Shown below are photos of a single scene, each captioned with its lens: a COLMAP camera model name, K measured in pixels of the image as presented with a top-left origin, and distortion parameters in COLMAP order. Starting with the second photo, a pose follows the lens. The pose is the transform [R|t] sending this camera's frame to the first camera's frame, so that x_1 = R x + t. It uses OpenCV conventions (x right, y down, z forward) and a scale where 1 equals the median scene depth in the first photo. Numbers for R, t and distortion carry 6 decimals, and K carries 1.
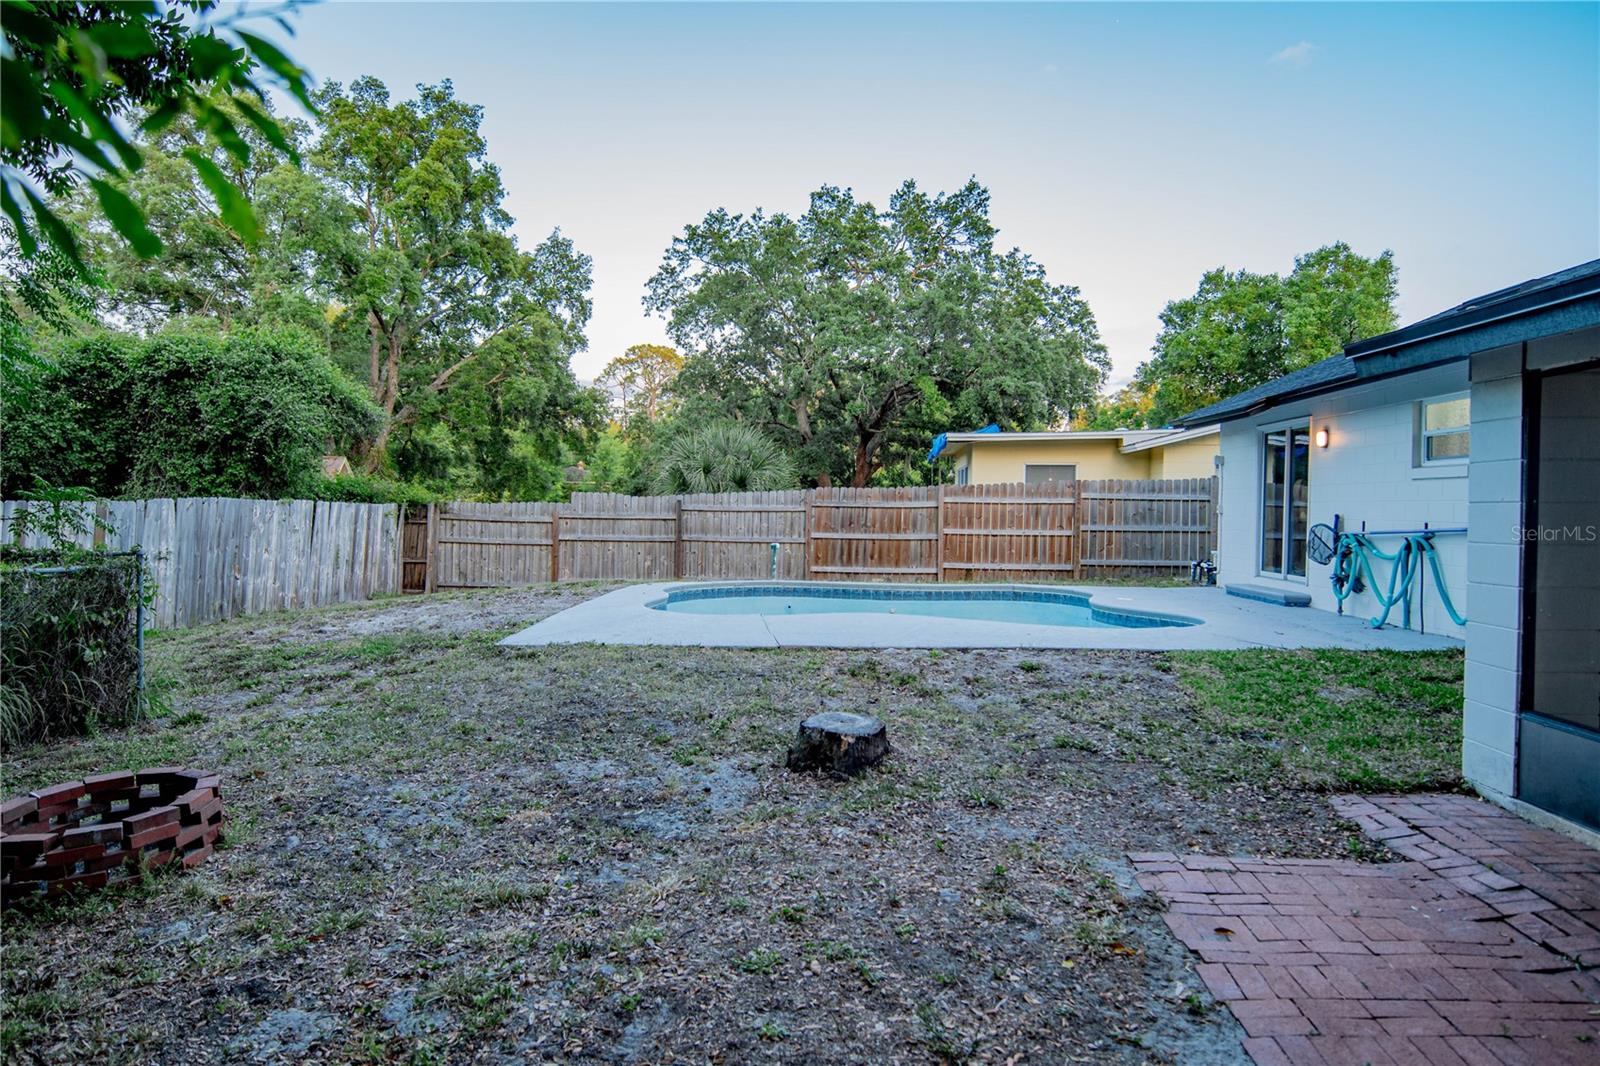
lens RADIAL K [[974.5, 0, 790.0], [0, 974.5, 534.1], [0, 0, 1]] dist [-0.010709, -0.004300]
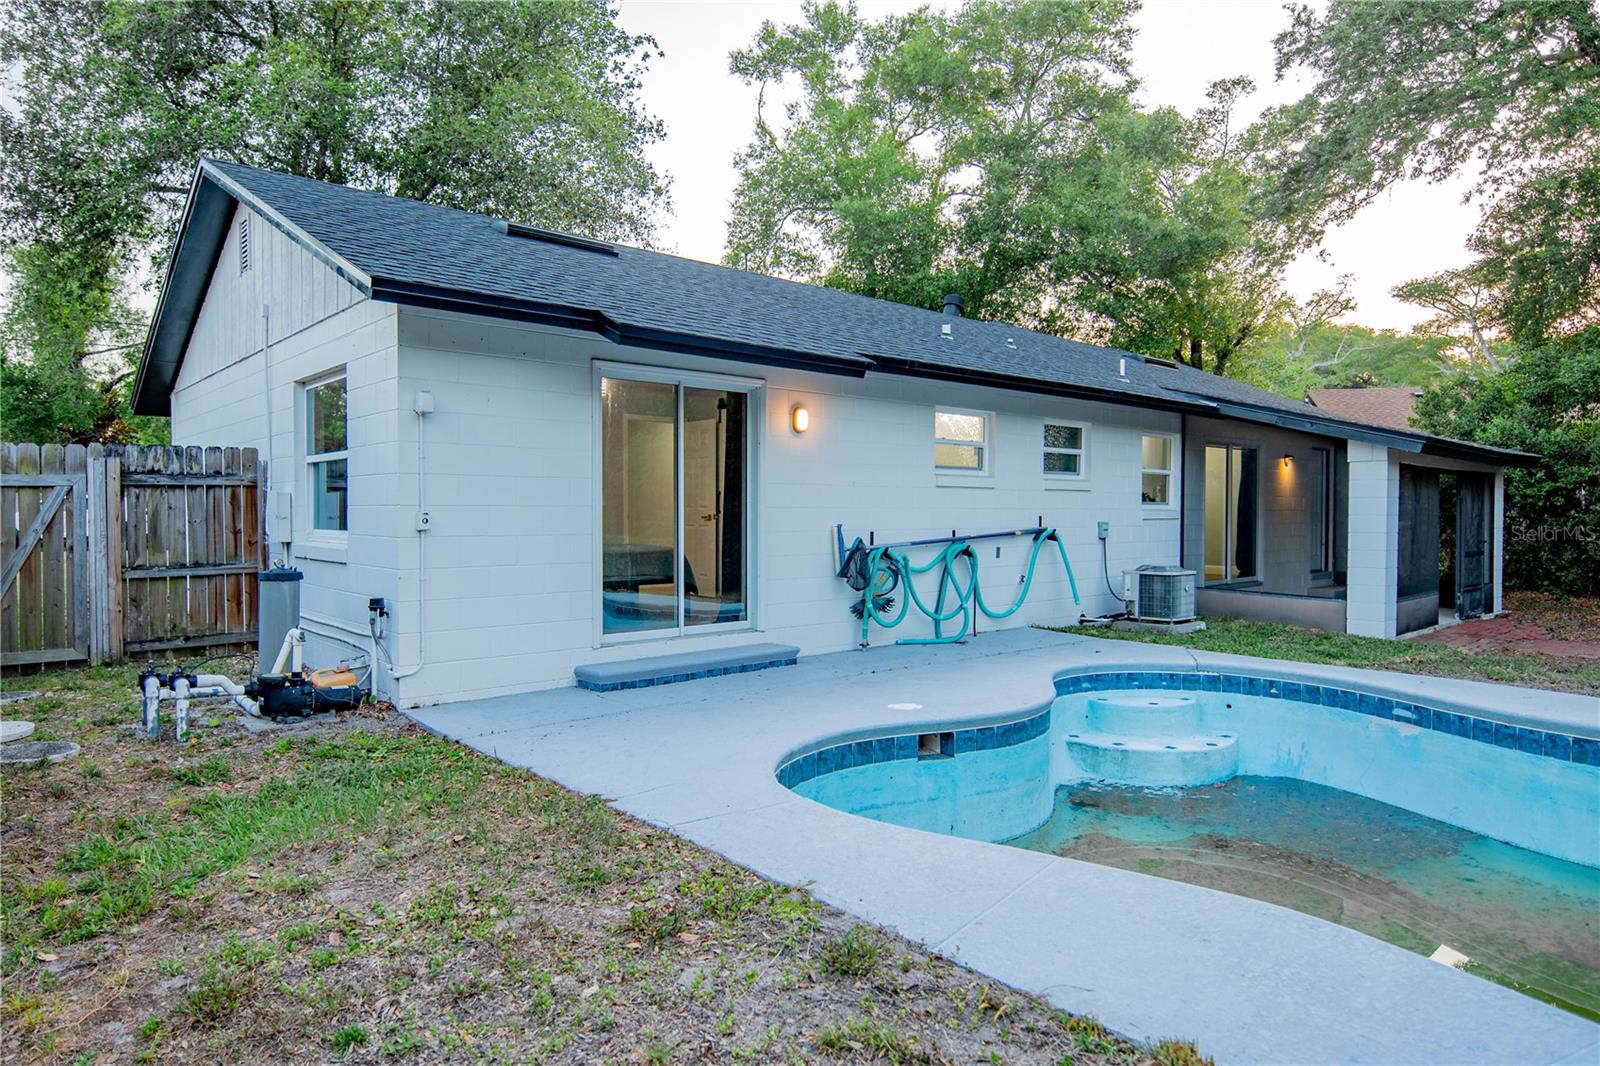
lens RADIAL K [[974.5, 0, 790.0], [0, 974.5, 534.1], [0, 0, 1]] dist [-0.010709, -0.004300]
pose [[-0.706495, -0.028178, 0.707157, 0.027327], [0.010306, 0.998691, 0.050091, -0.031783], [-0.707643, 0.042677, -0.705280, 0.965050]]
